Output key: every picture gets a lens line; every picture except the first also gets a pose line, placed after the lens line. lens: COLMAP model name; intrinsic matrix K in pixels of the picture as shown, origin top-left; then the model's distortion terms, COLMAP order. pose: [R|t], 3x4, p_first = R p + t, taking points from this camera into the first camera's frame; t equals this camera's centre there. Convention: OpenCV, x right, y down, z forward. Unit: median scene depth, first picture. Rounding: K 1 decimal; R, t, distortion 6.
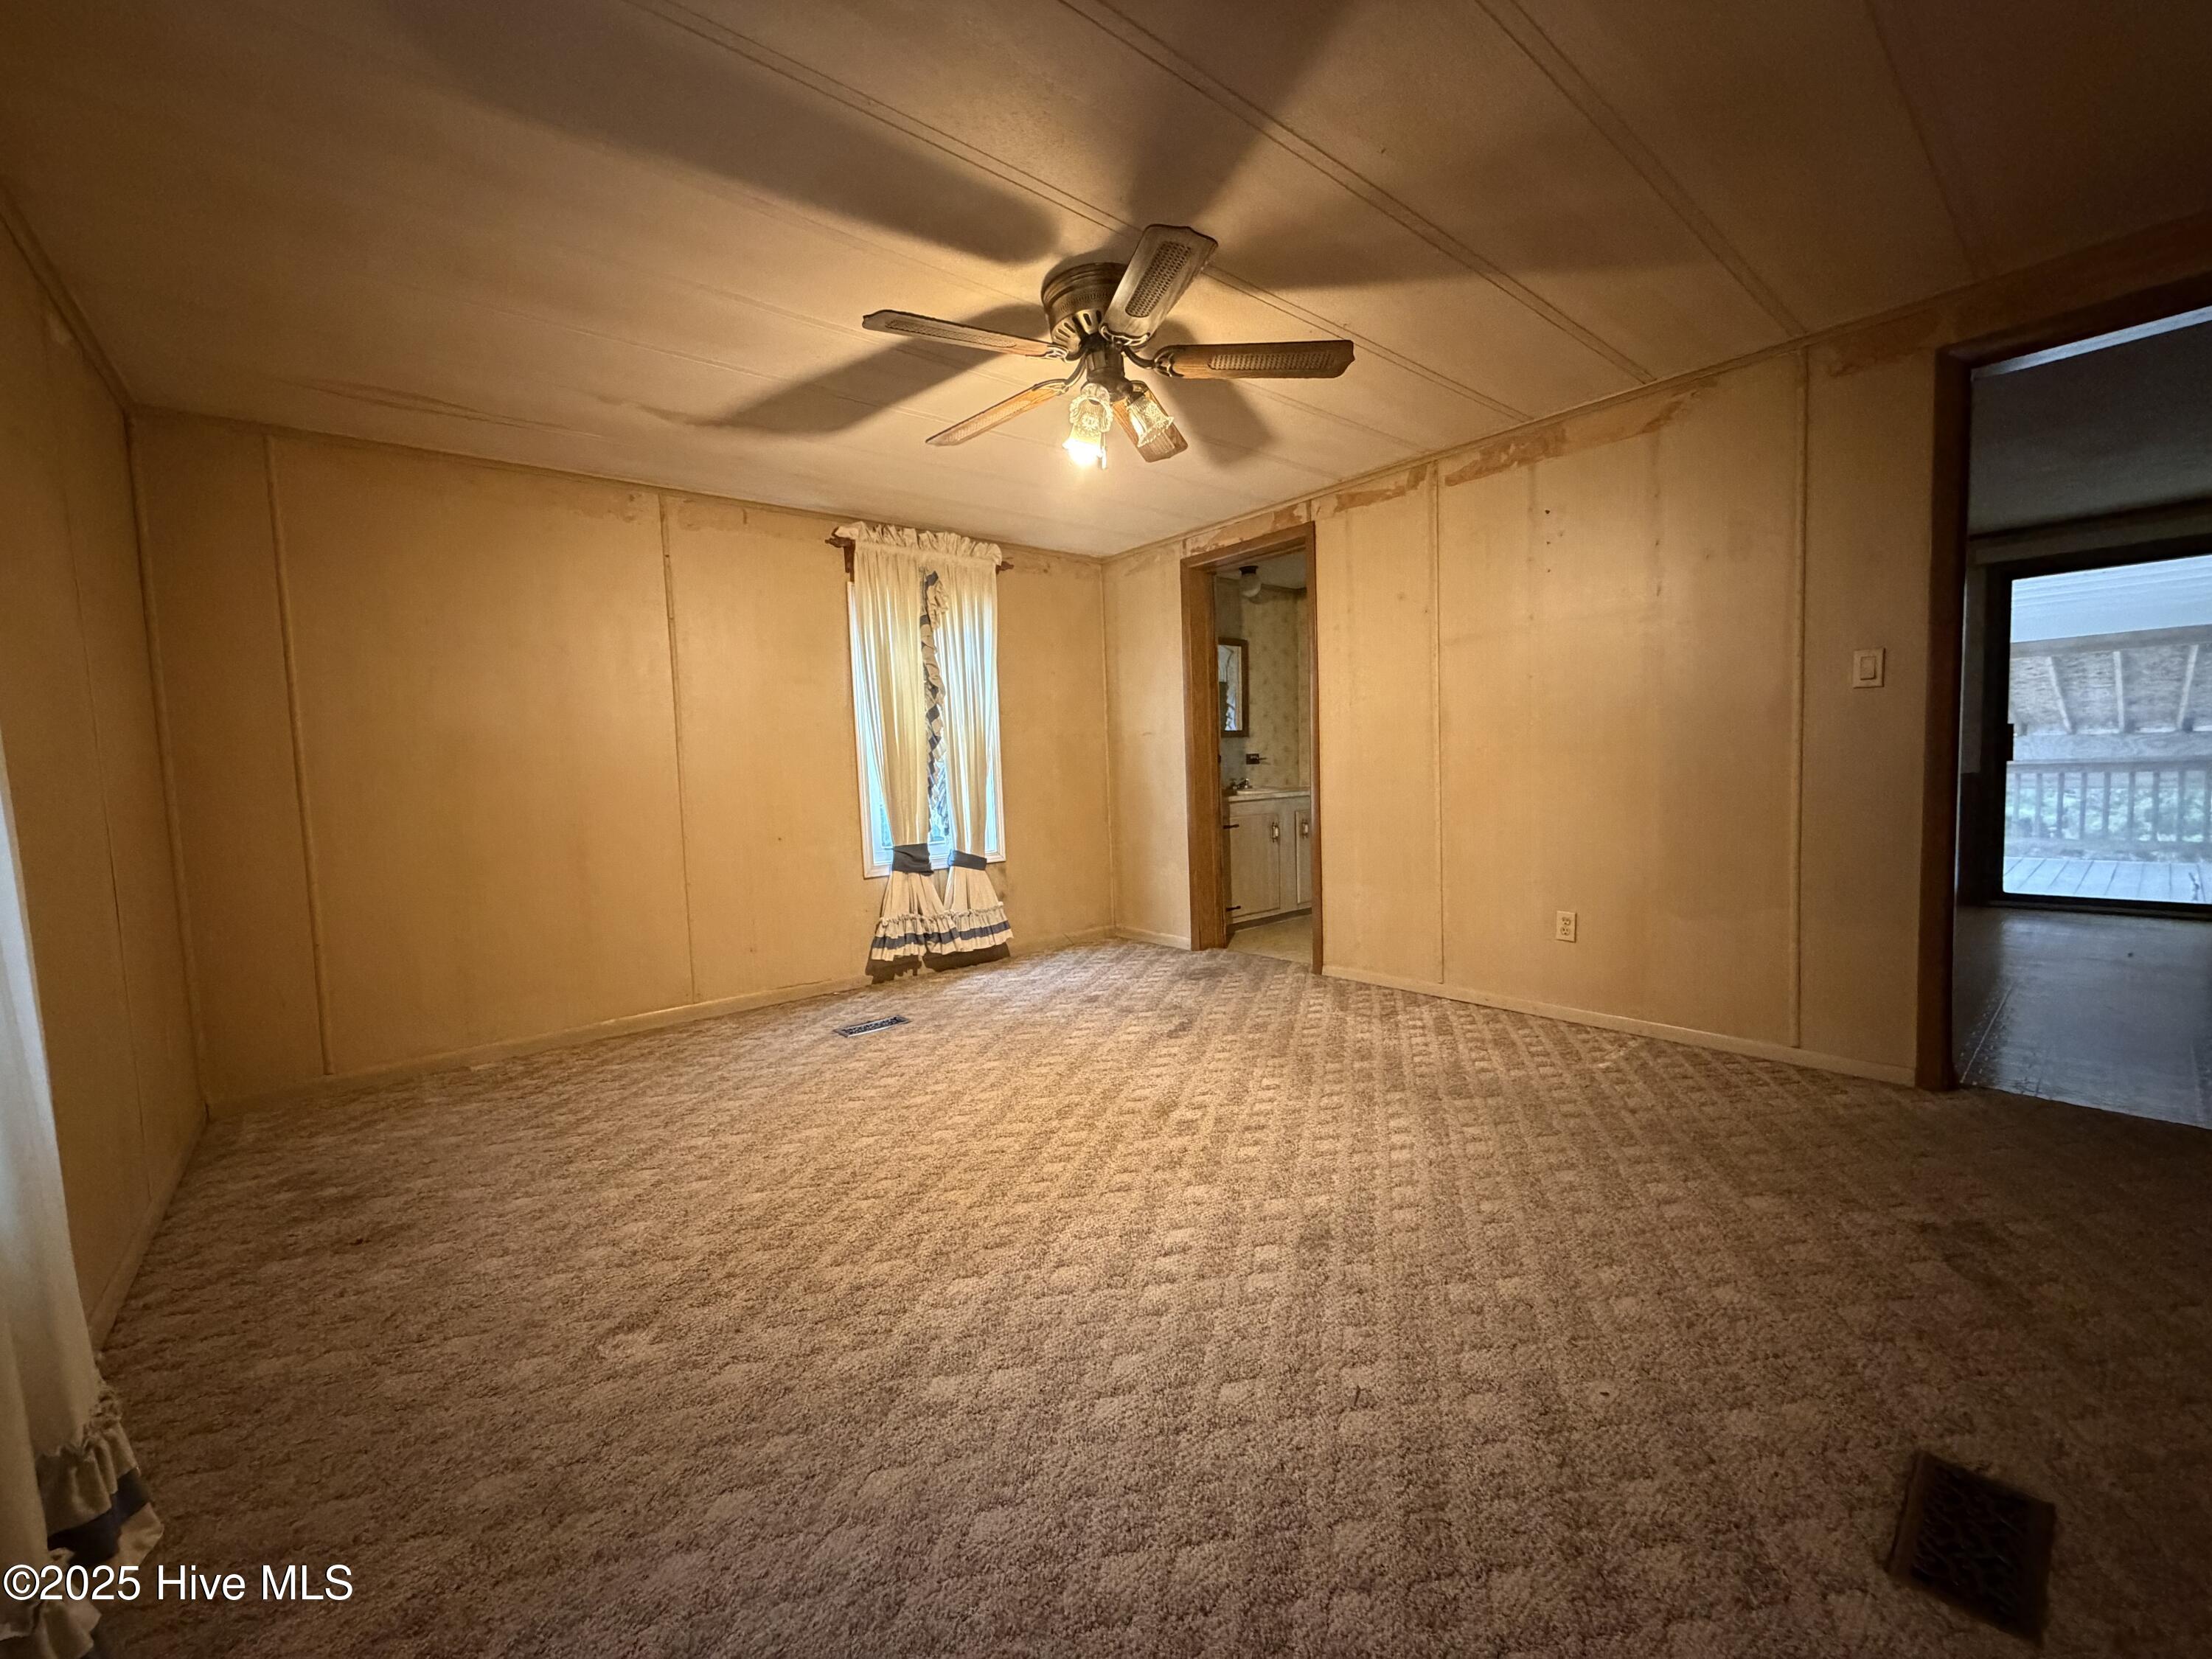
lens RADIAL K [[881.5, 0, 1098.2], [0, 881.5, 824.8], [0, 0, 1]] dist [0.000944, -0.000383]
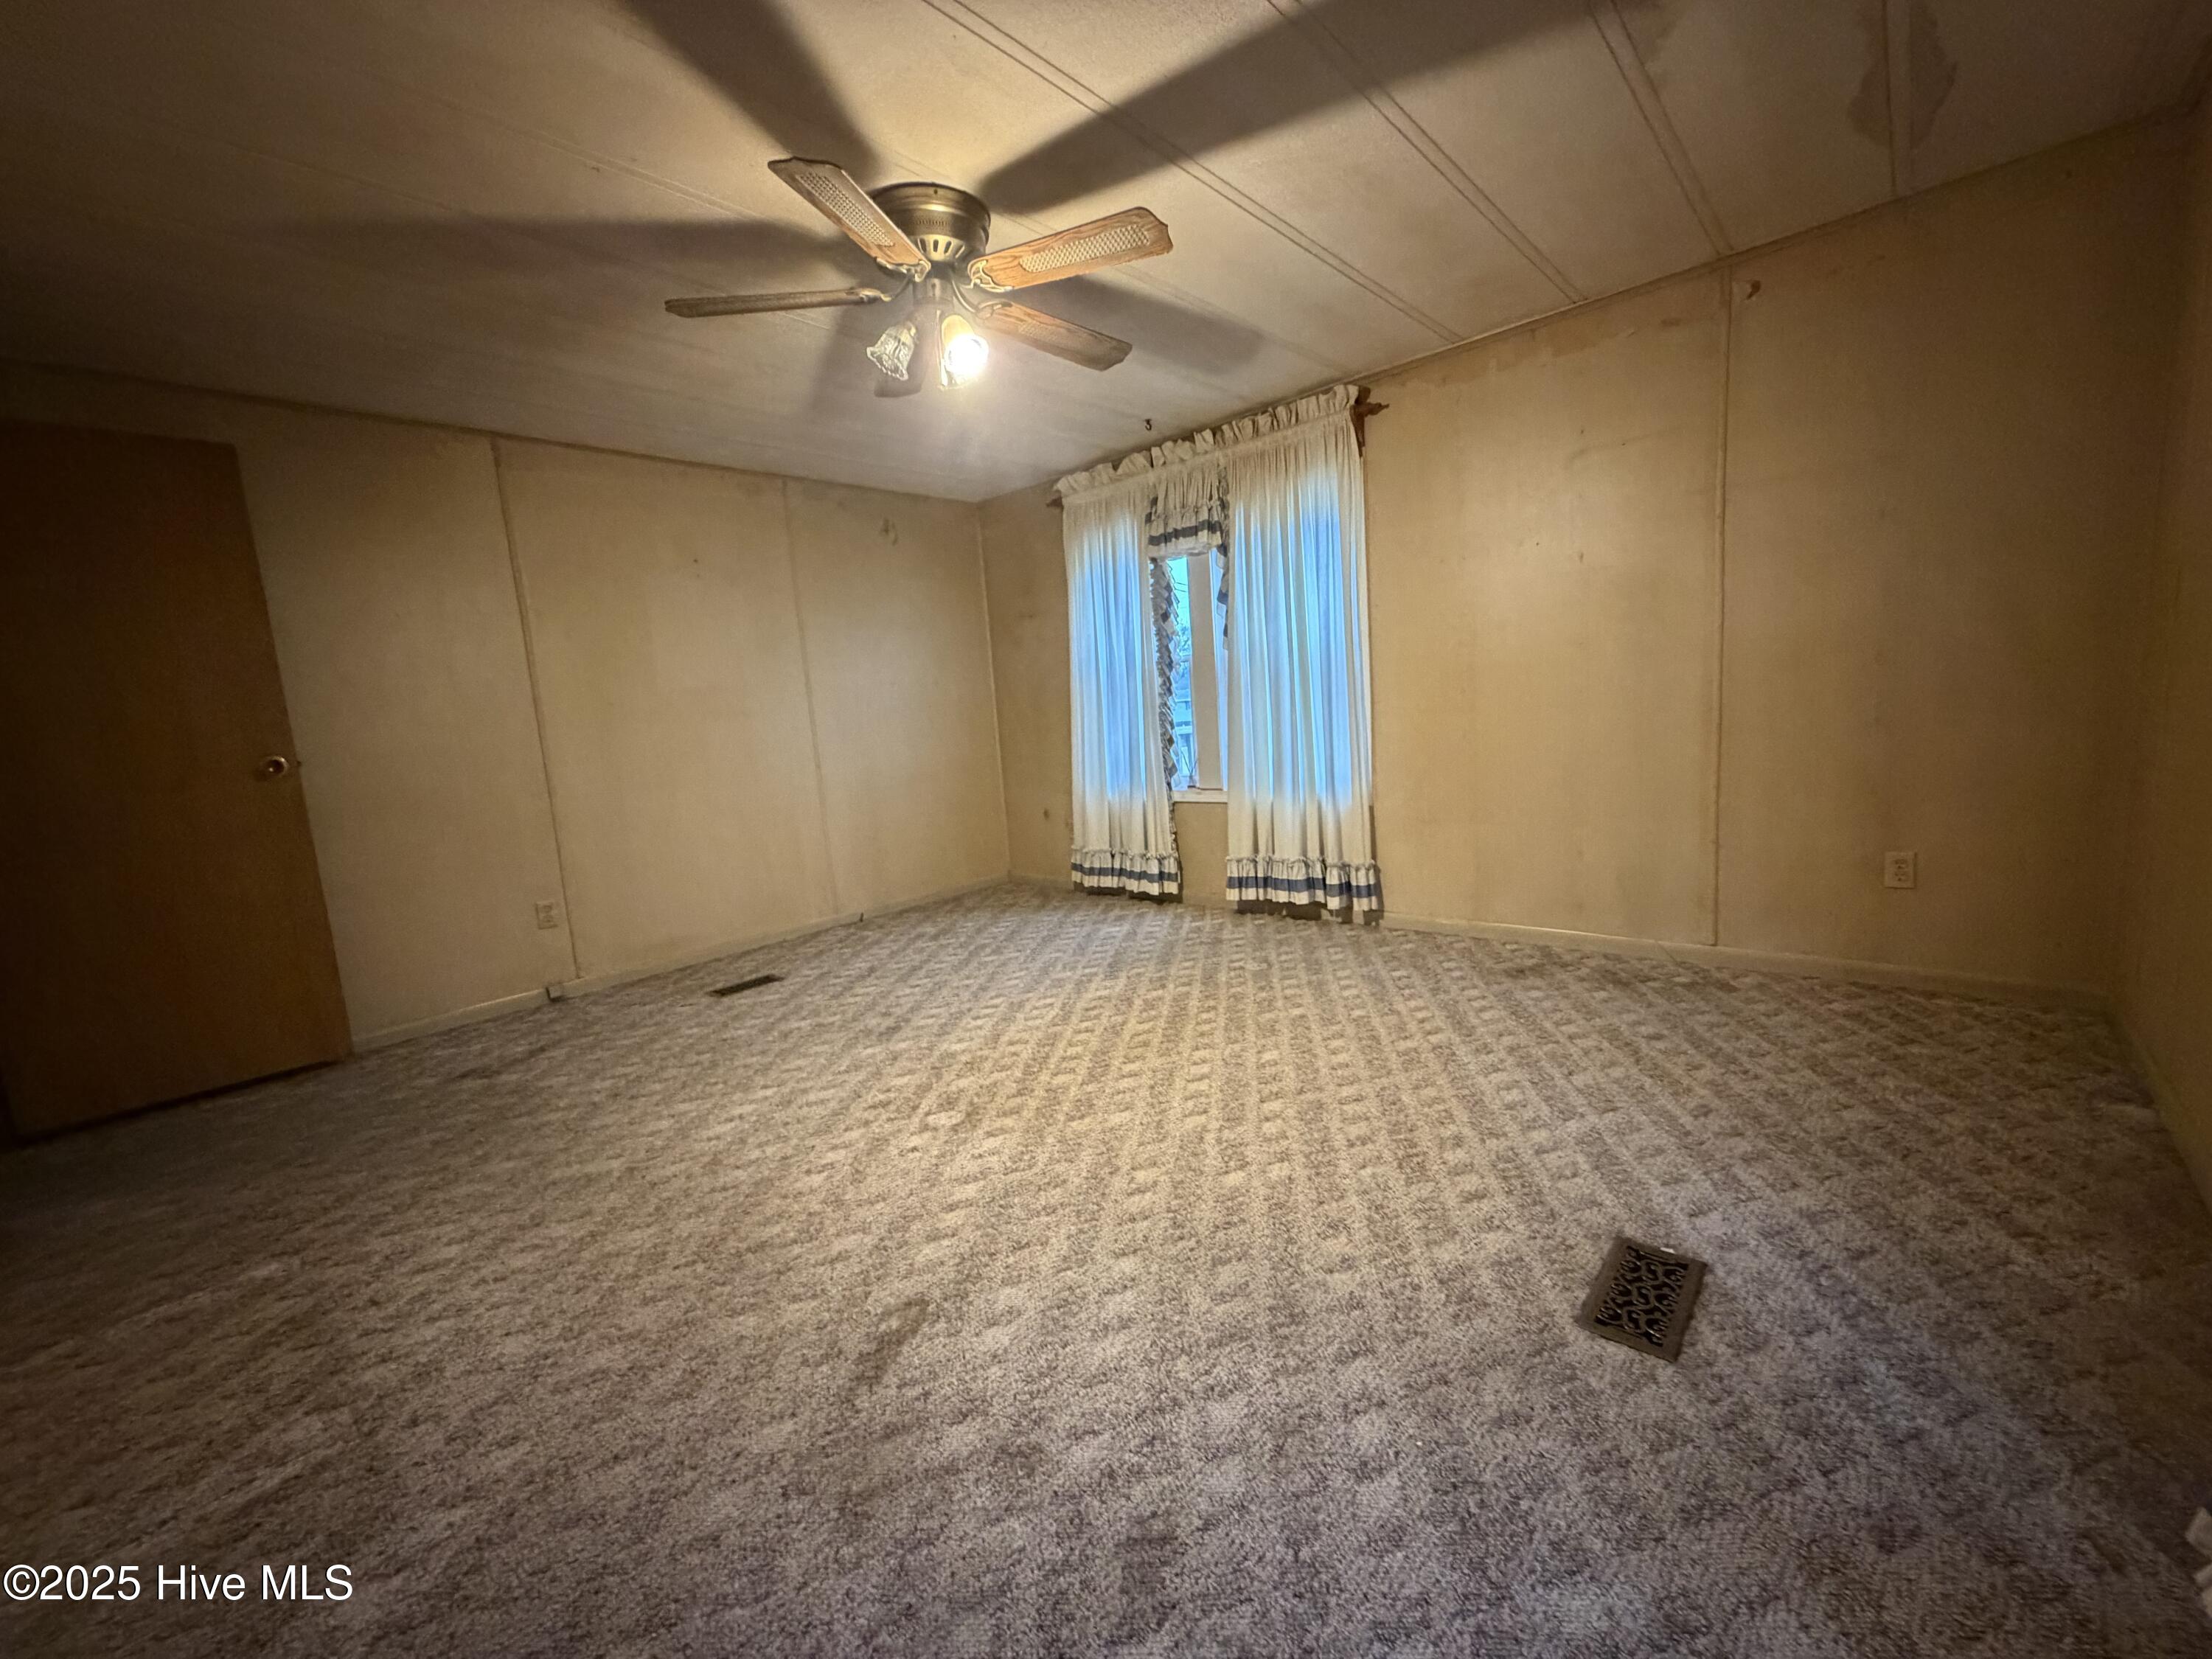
lens RADIAL K [[881.5, 0, 1091.8], [0, 881.5, 818.5], [0, 0, 1]] dist [0.000944, -0.000383]
pose [[-0.985999, 0.126189, -0.109010, 0.013749], [0.102775, 0.974666, 0.198656, -0.121158], [0.131317, 0.184671, -0.973988, 1.792831]]
